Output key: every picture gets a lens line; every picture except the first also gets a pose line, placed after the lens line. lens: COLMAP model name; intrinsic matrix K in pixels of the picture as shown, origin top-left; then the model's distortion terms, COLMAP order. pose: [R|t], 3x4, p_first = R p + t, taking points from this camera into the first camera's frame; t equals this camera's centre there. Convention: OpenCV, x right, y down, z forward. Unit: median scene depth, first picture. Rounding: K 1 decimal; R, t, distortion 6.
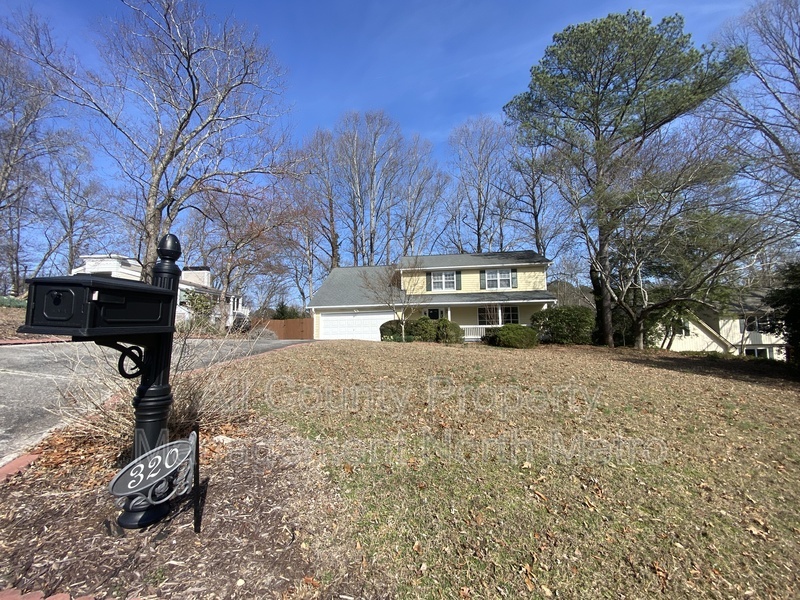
lens RADIAL K [[315.5, 0, 400.0], [0, 315.5, 300.0], [0, 0, 1]] dist [0.027558, -0.031052]
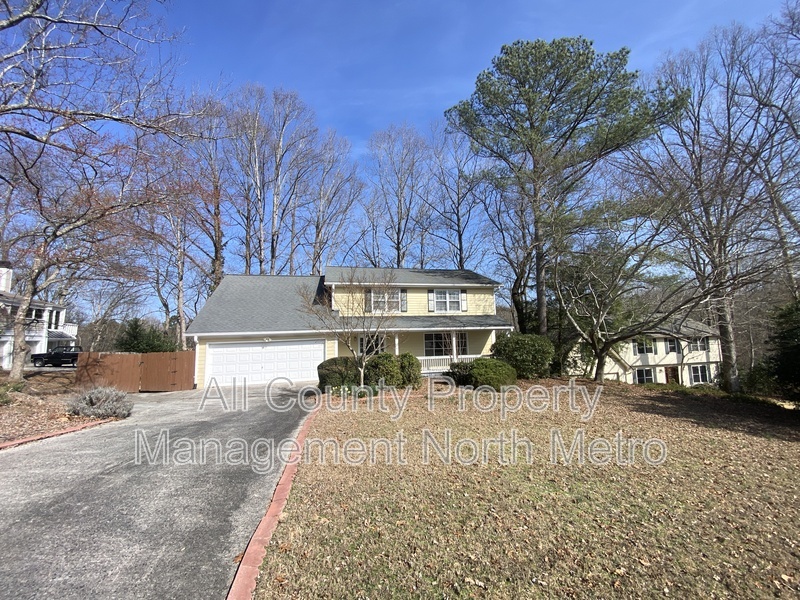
lens RADIAL K [[315.5, 0, 400.0], [0, 315.5, 300.0], [0, 0, 1]] dist [0.027558, -0.031052]
pose [[0.939314, 0.035638, 0.341202, -0.099360], [-0.021492, 0.998749, -0.045152, -0.025014], [-0.342384, 0.035078, 0.938905, 0.229367]]
